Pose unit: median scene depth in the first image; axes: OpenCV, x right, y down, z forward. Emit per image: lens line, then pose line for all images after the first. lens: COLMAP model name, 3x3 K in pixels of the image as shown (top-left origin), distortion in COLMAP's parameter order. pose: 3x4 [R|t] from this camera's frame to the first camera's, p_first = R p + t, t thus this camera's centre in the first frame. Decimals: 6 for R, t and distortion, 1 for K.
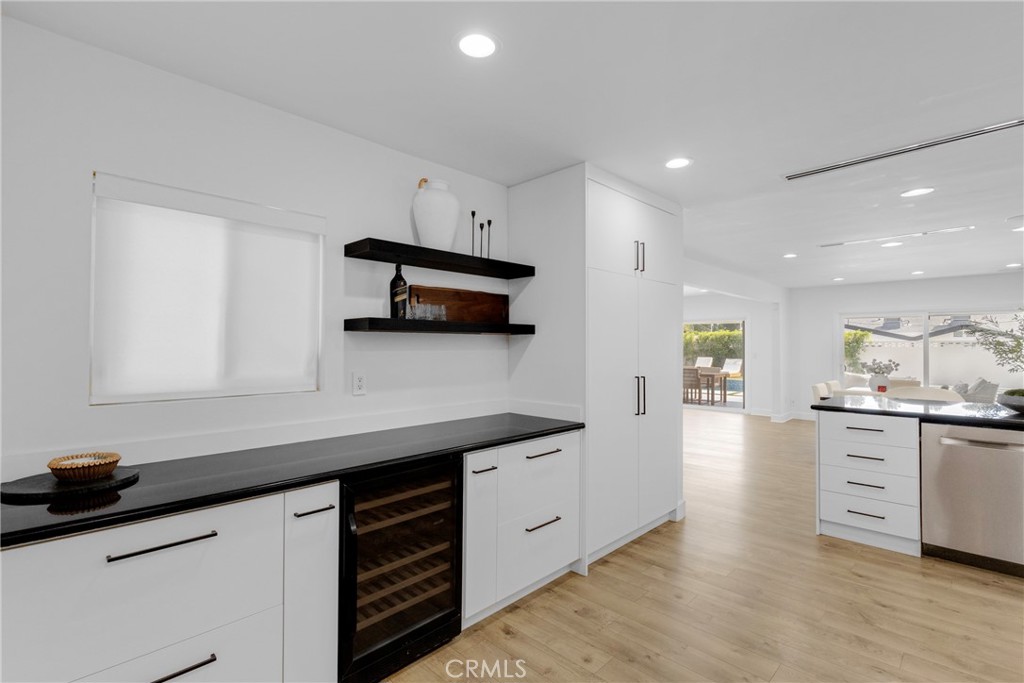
lens RADIAL K [[467.1, 0, 508.7], [0, 467.1, 344.3], [0, 0, 1]] dist [-0.002535, -0.000289]
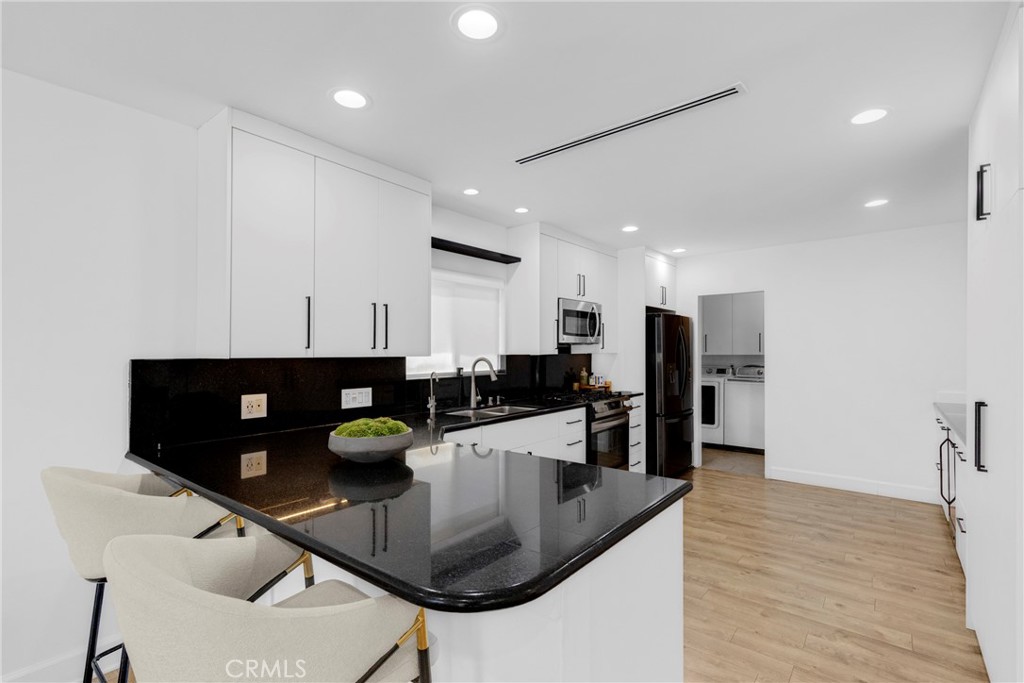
lens RADIAL K [[489.0, 0, 490.8], [0, 489.0, 347.3], [0, 0, 1]] dist [-0.000218, 0.000107]
pose [[-0.995338, 0.002226, -0.096423, 1.022768], [0.003904, 0.999844, -0.017222, 0.008123], [0.096369, -0.017518, -0.995191, 1.679182]]
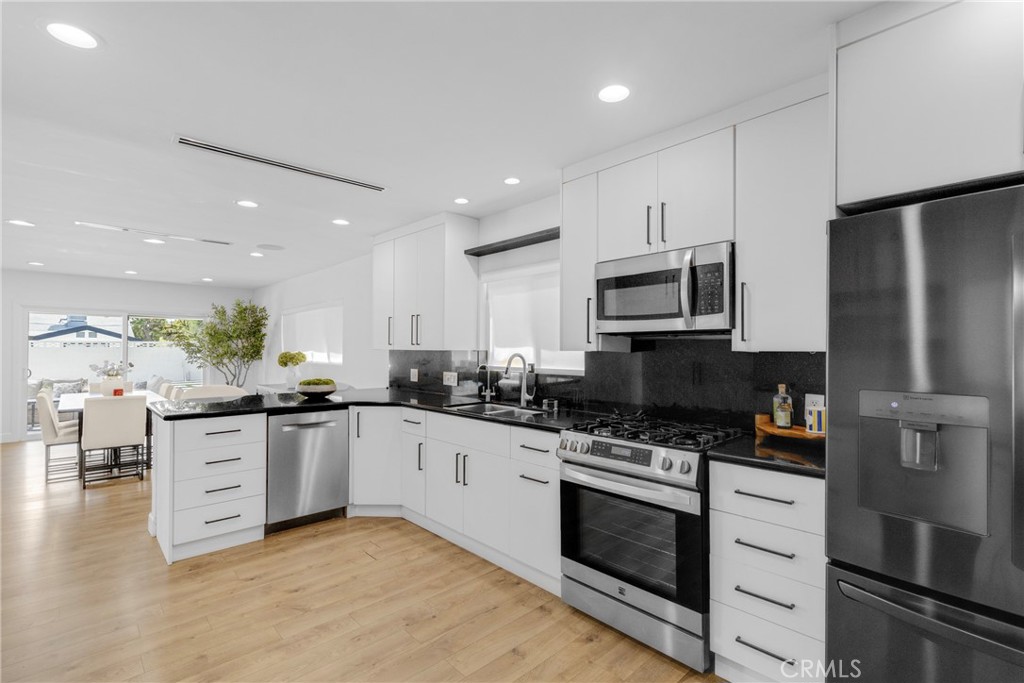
lens RADIAL K [[467.1, 0, 508.7], [0, 467.1, 344.3], [0, 0, 1]] dist [-0.002535, -0.000289]
pose [[0.040877, 0.010508, 0.999109, -0.205338], [-0.010271, 0.999896, -0.010096, 0.002653], [-0.999111, -0.009849, 0.040980, 0.393358]]
